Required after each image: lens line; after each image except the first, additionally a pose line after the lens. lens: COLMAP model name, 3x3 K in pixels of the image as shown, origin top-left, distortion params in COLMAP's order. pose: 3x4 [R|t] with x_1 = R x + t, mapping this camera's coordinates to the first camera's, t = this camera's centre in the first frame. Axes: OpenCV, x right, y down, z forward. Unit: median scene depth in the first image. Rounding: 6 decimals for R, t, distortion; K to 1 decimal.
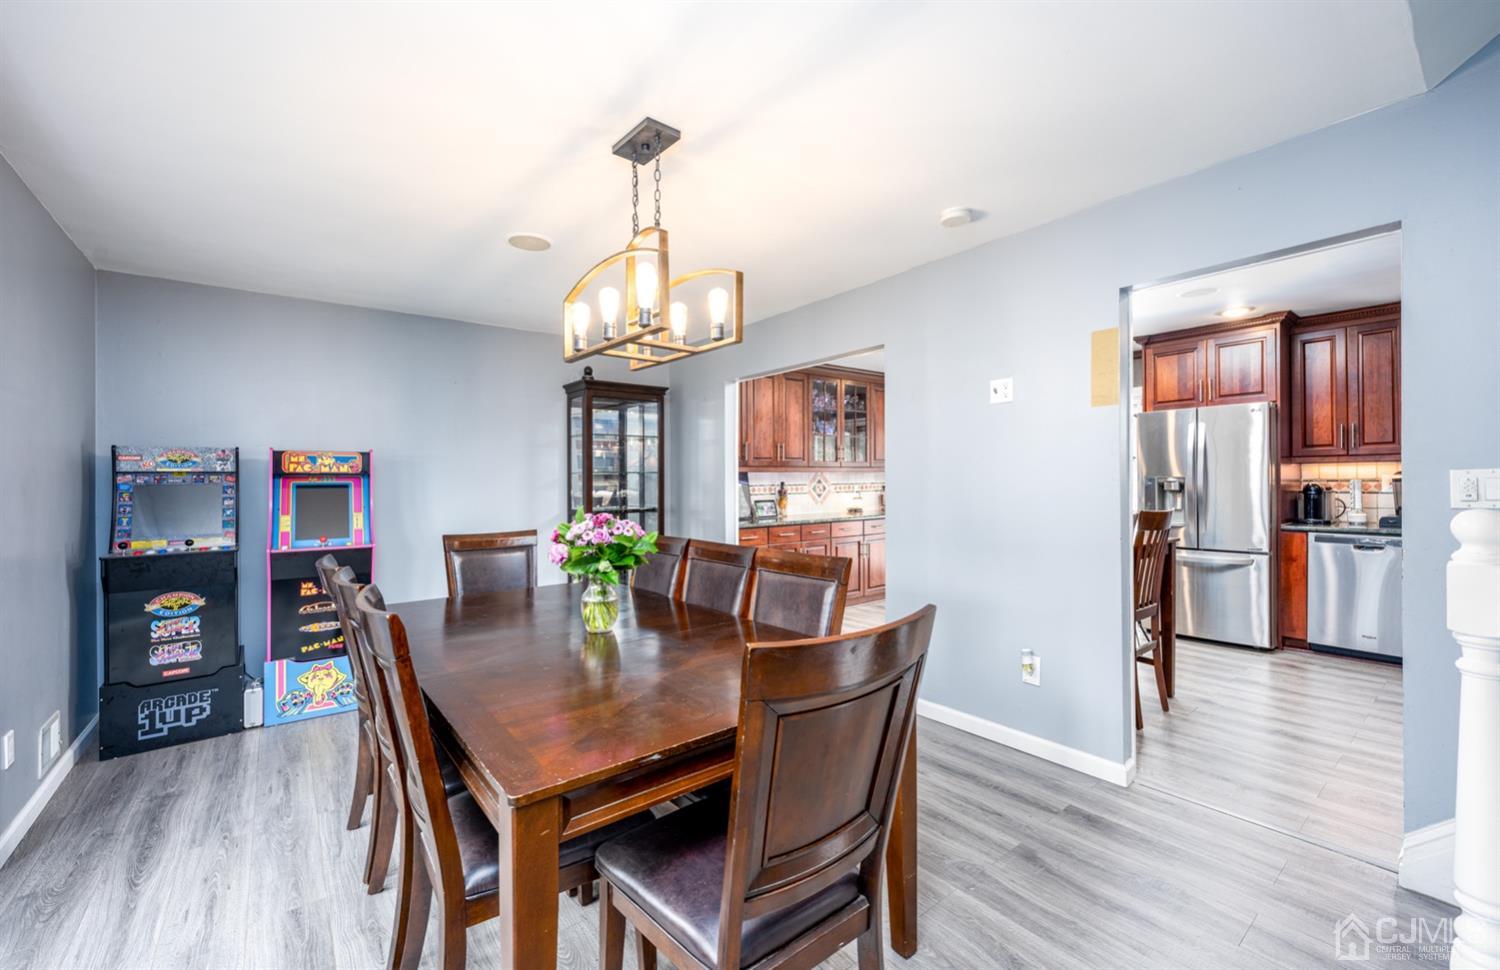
lens RADIAL K [[603.1, 0, 759.0], [0, 603.1, 469.7], [0, 0, 1]] dist [0.001467, 0.000207]
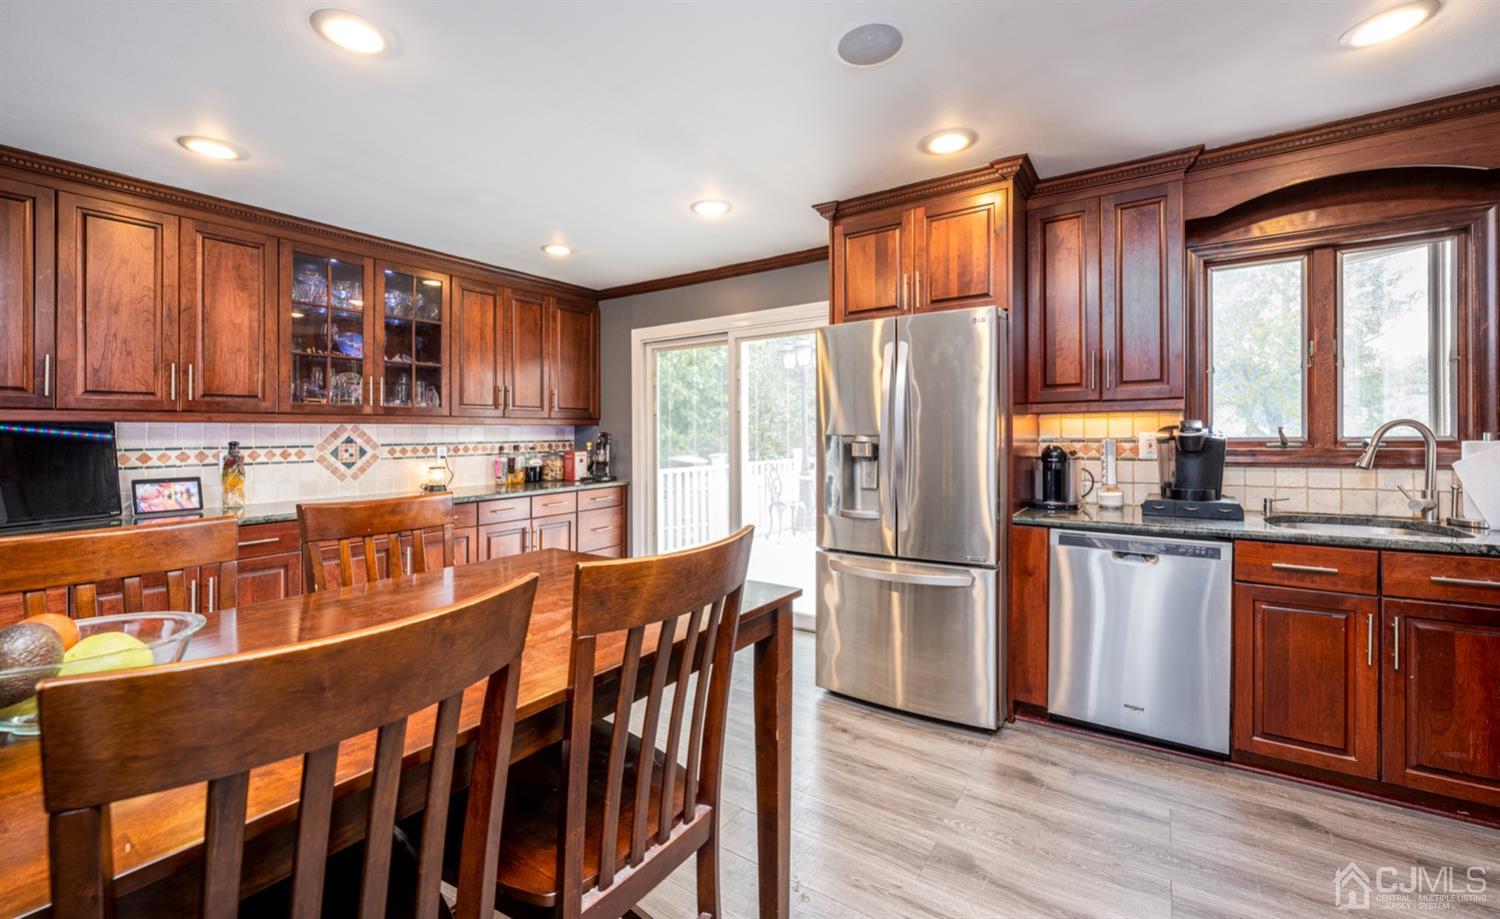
lens RADIAL K [[599.0, 0, 751.7], [0, 599.0, 423.4], [0, 0, 1]] dist [-0.007023, -0.000161]
pose [[0.954833, 0.008356, 0.297025, 0.426821], [-0.007320, 0.999963, -0.004602, 0.004786], [-0.297052, 0.002220, 0.954859, 0.495271]]
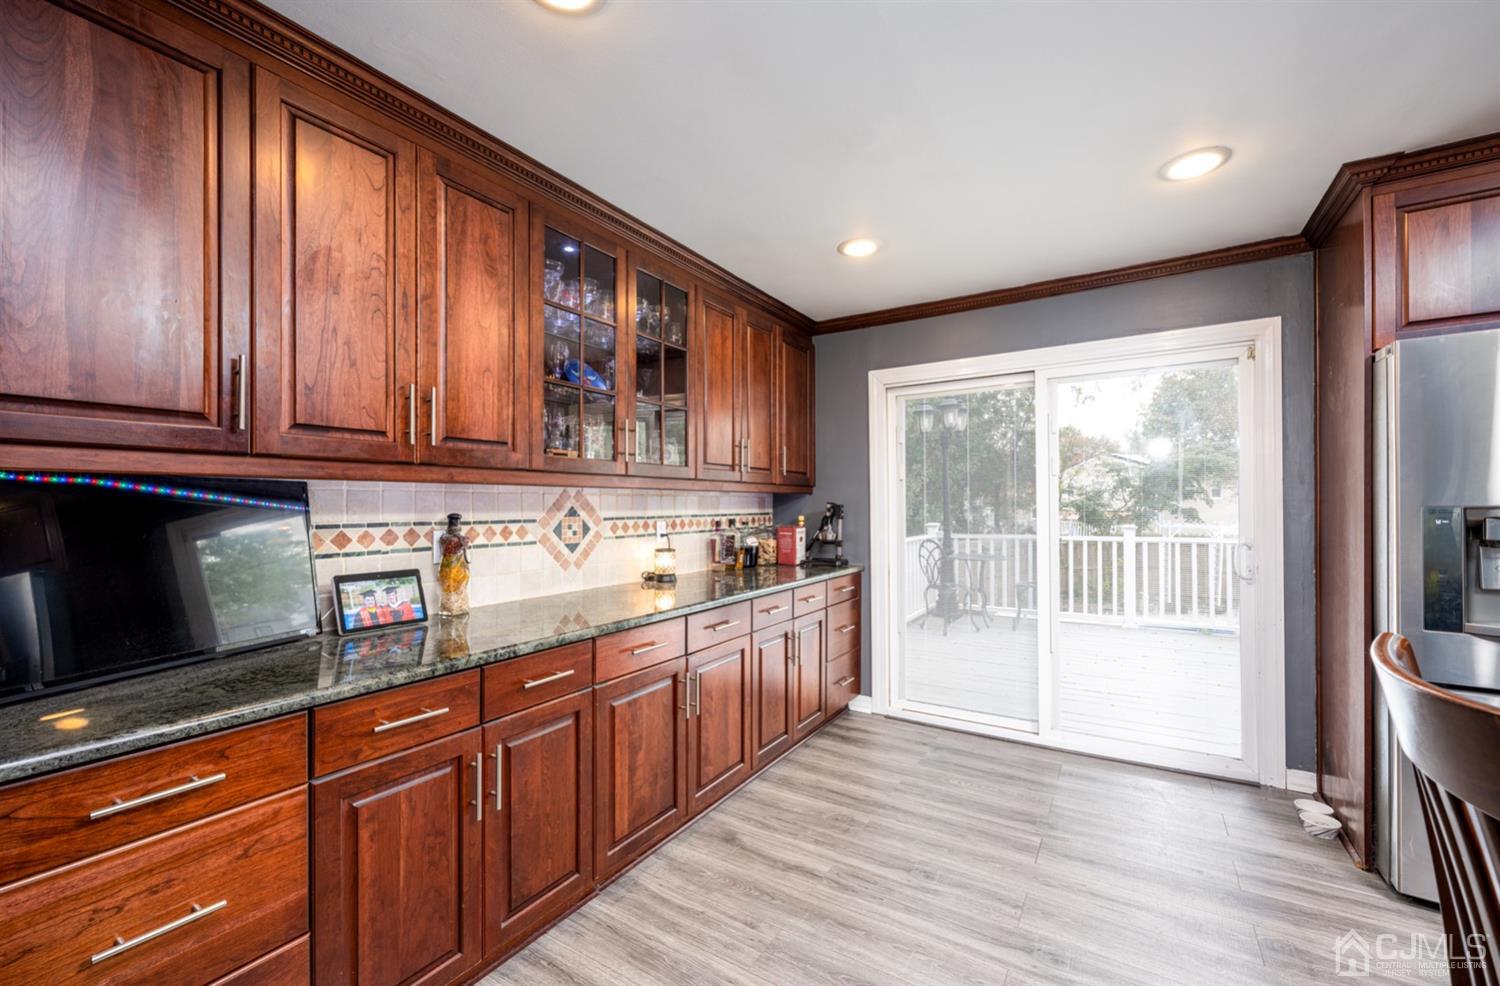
lens RADIAL K [[598.9, 0, 748.1], [0, 598.9, 499.4], [0, 0, 1]] dist [-0.012276, 0.000181]
pose [[0.950568, 0.010224, 0.310347, 0.125850], [-0.010880, 0.999941, 0.000382, 0.013752], [-0.310325, -0.003740, 0.950623, 0.837245]]
